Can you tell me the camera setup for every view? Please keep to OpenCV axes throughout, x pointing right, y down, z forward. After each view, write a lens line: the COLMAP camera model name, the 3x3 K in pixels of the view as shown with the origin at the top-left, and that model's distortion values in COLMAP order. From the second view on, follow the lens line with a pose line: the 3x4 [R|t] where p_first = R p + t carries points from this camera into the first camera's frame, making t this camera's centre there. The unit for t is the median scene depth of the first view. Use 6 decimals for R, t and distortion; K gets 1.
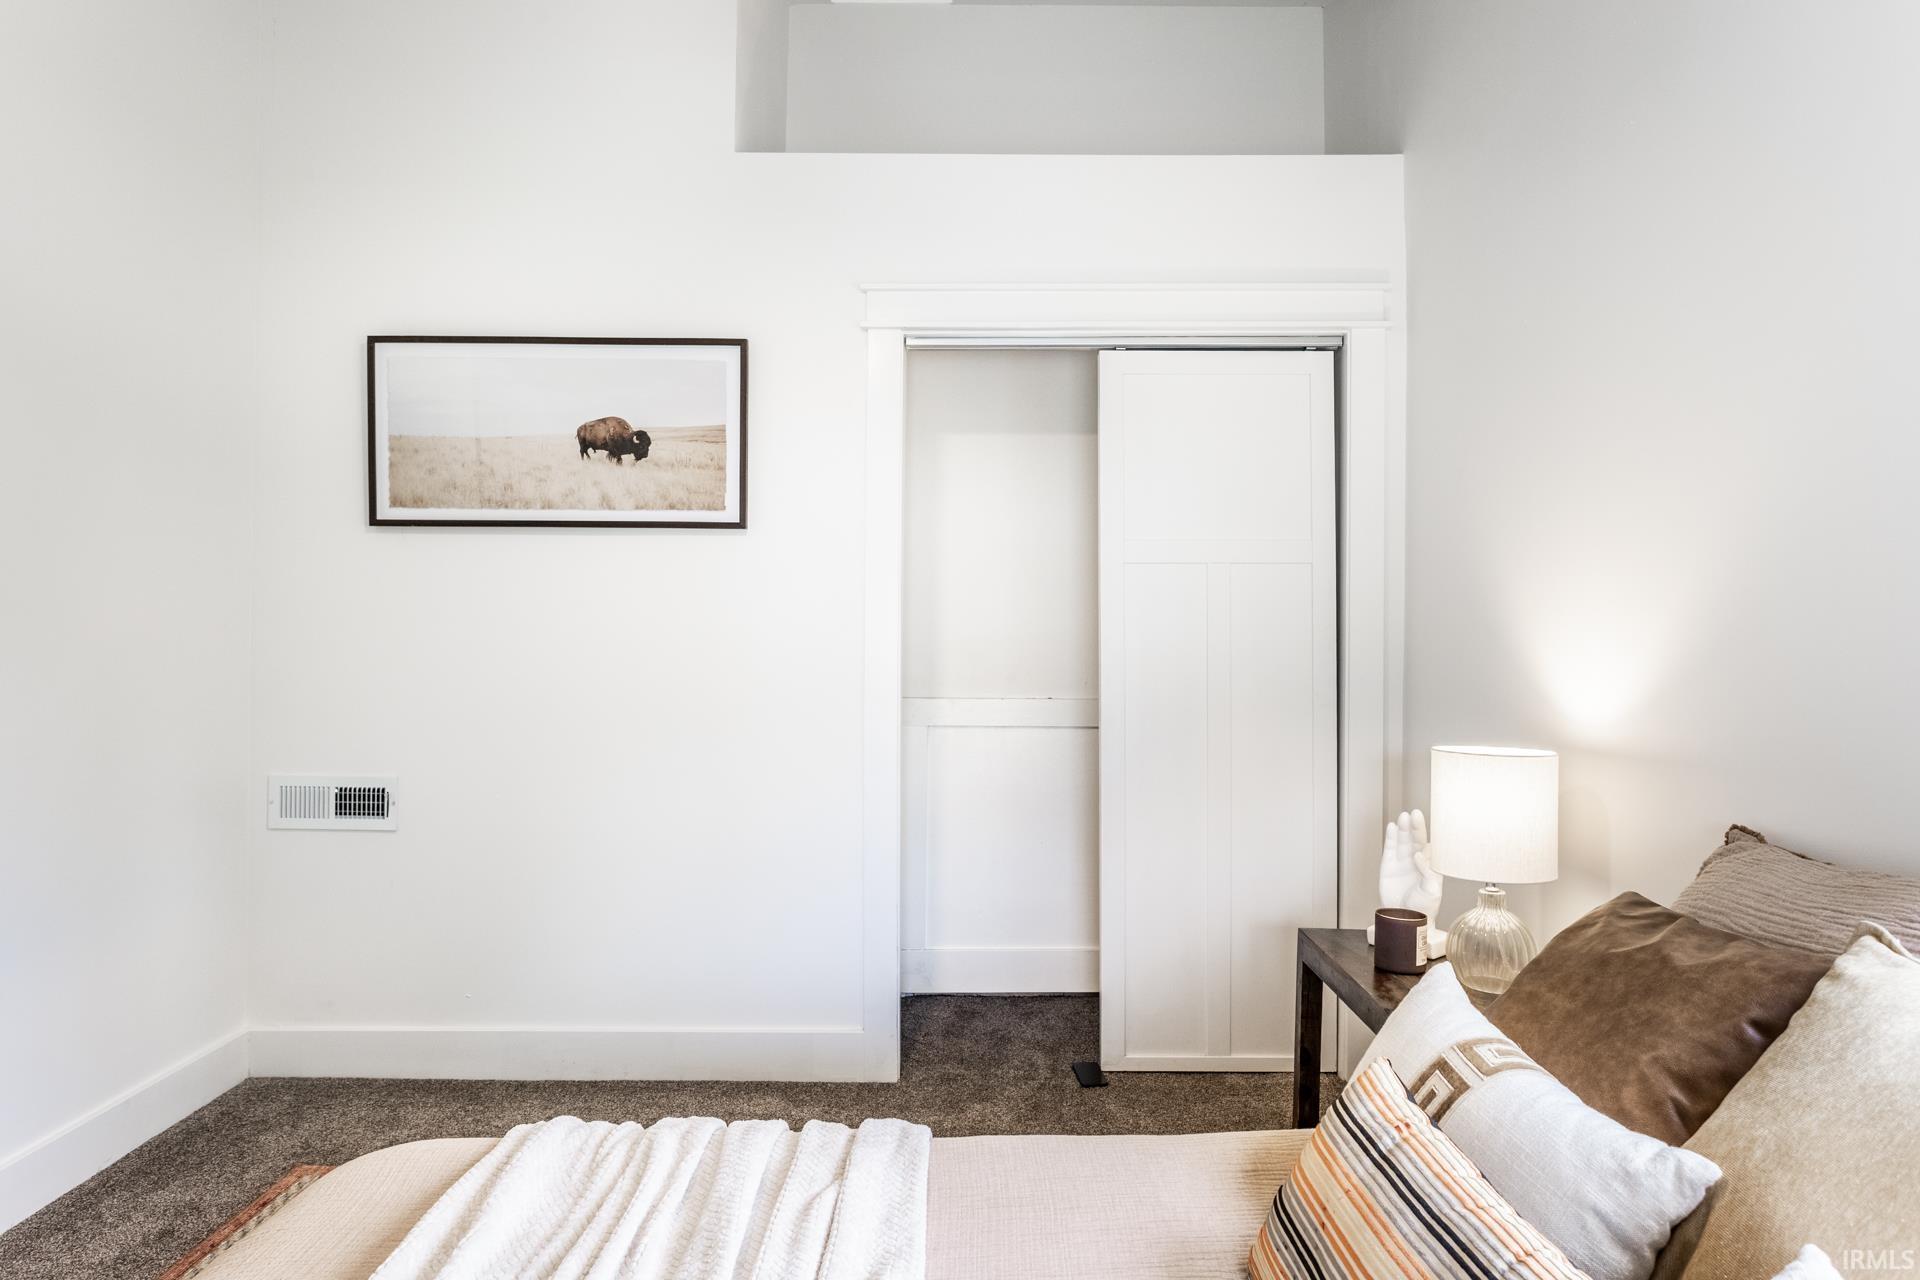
lens RADIAL K [[1136.1, 0, 962.1], [0, 1136.1, 601.9], [0, 0, 1]] dist [-0.004830, 0.000747]
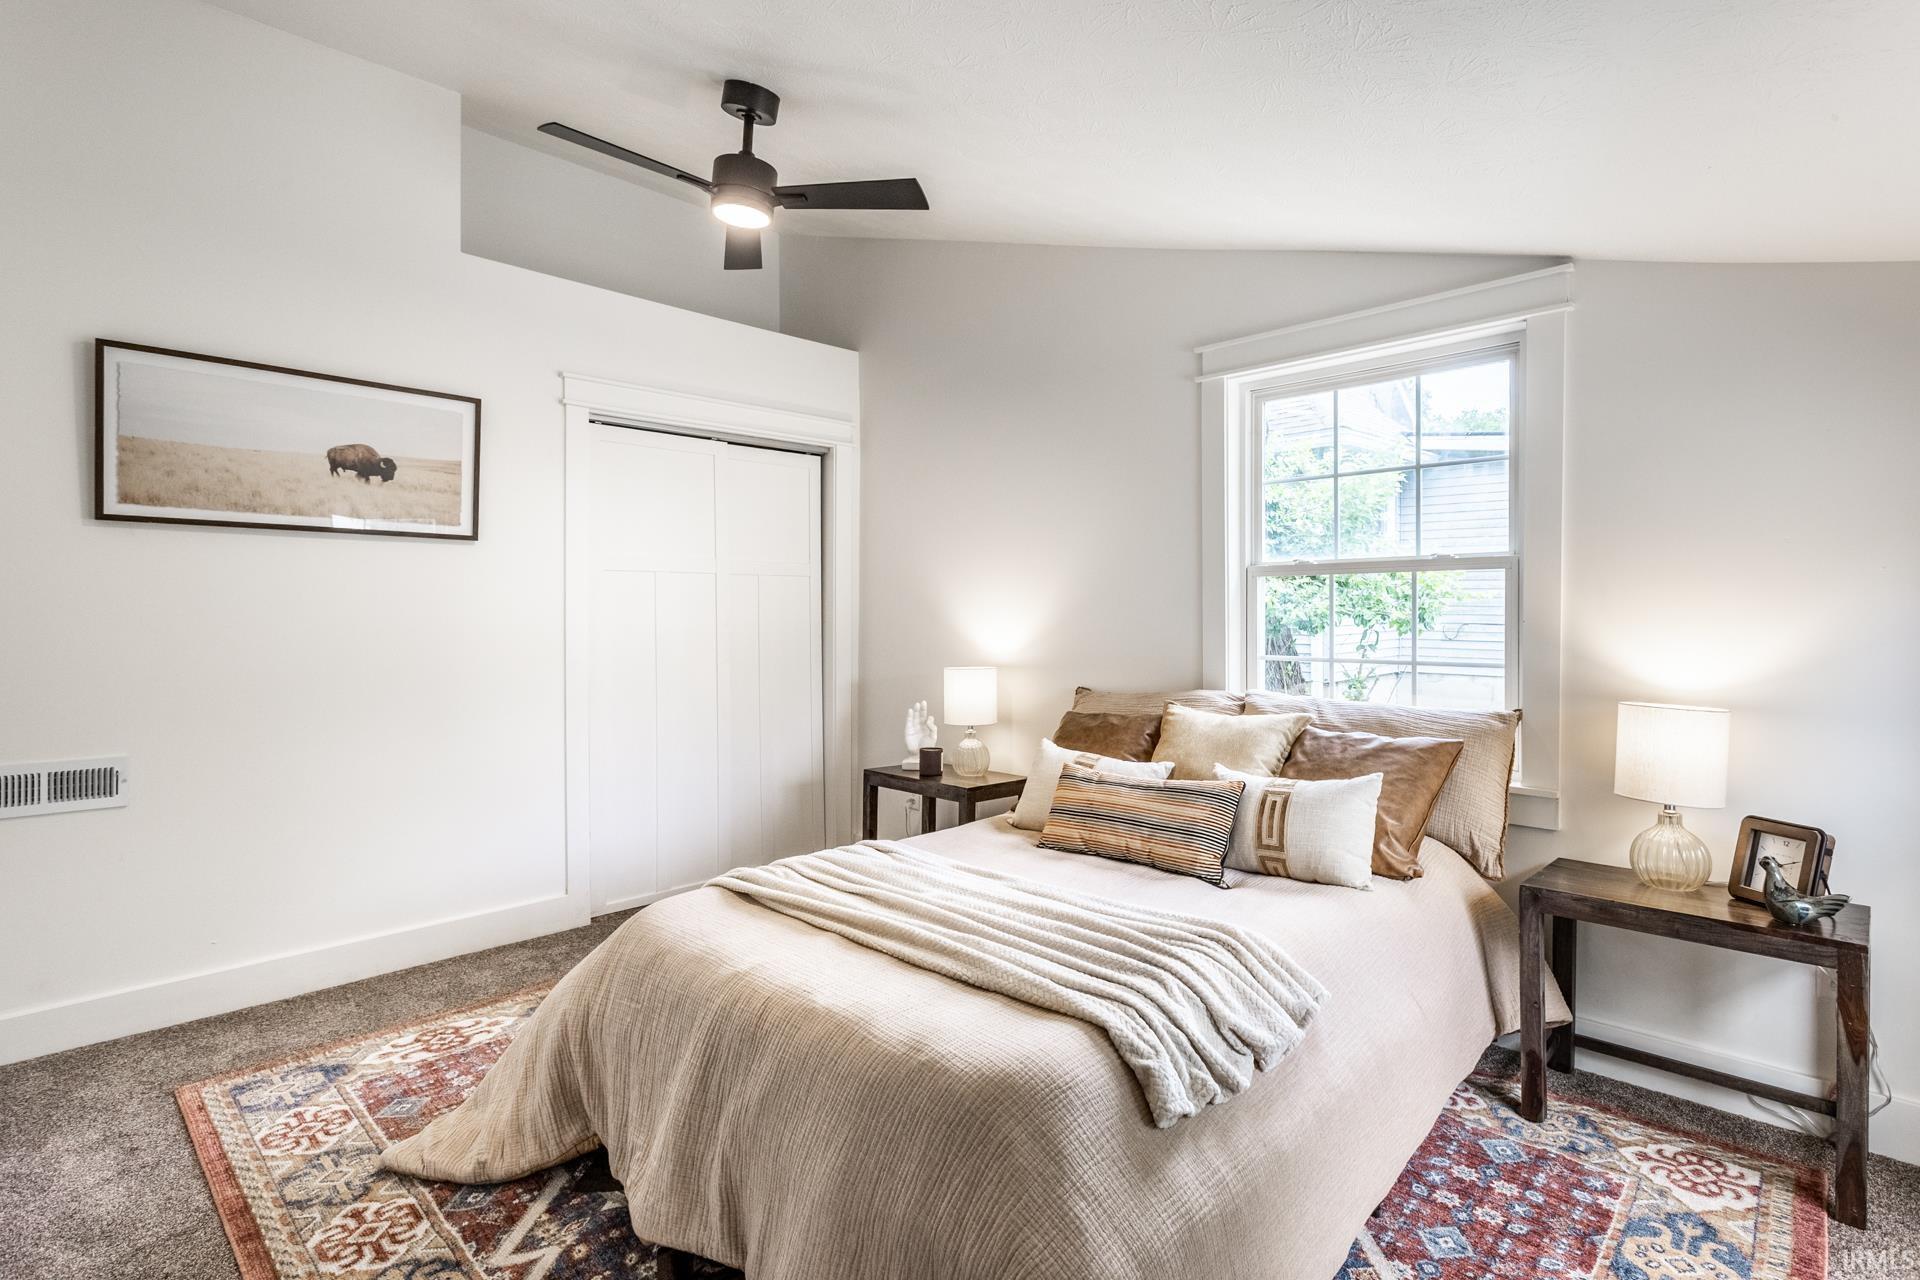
lens RADIAL K [[926.8, 0, 957.5], [0, 926.8, 611.1], [0, 0, 1]] dist [-0.000197, 0.000691]
pose [[0.704342, -0.002337, 0.709857, -0.566286], [-0.010083, 0.999861, 0.013296, -0.002131], [-0.709789, -0.016522, 0.704221, -0.167645]]
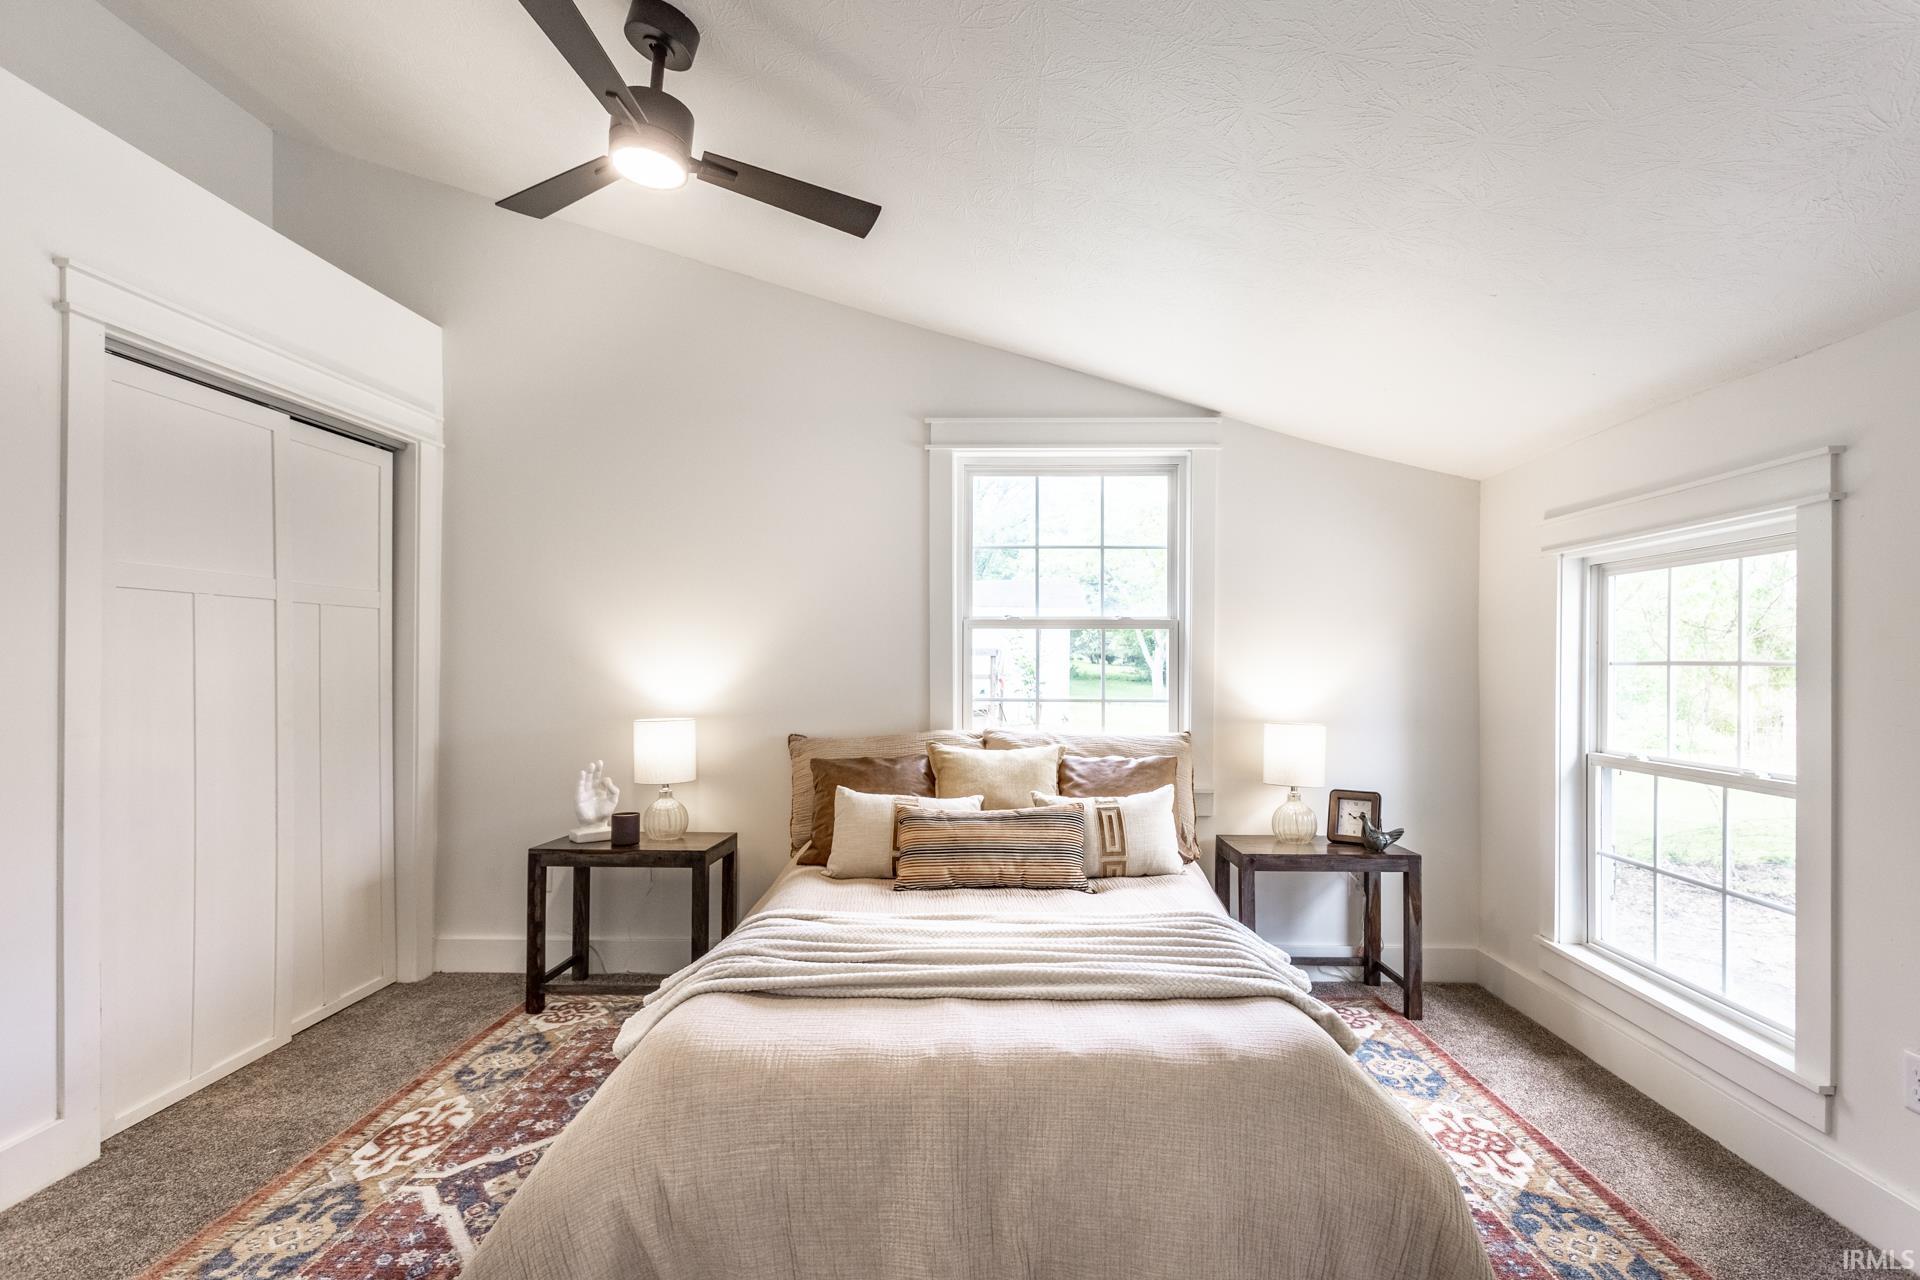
lens RADIAL K [[913.0, 0, 972.8], [0, 913.0, 653.9], [0, 0, 1]] dist [0.001583, 0.000999]
pose [[0.035375, 0.004159, 0.999365, -0.759913], [-0.024905, 0.999684, -0.003279, 0.005806], [-0.999064, -0.024773, 0.035468, 0.283331]]
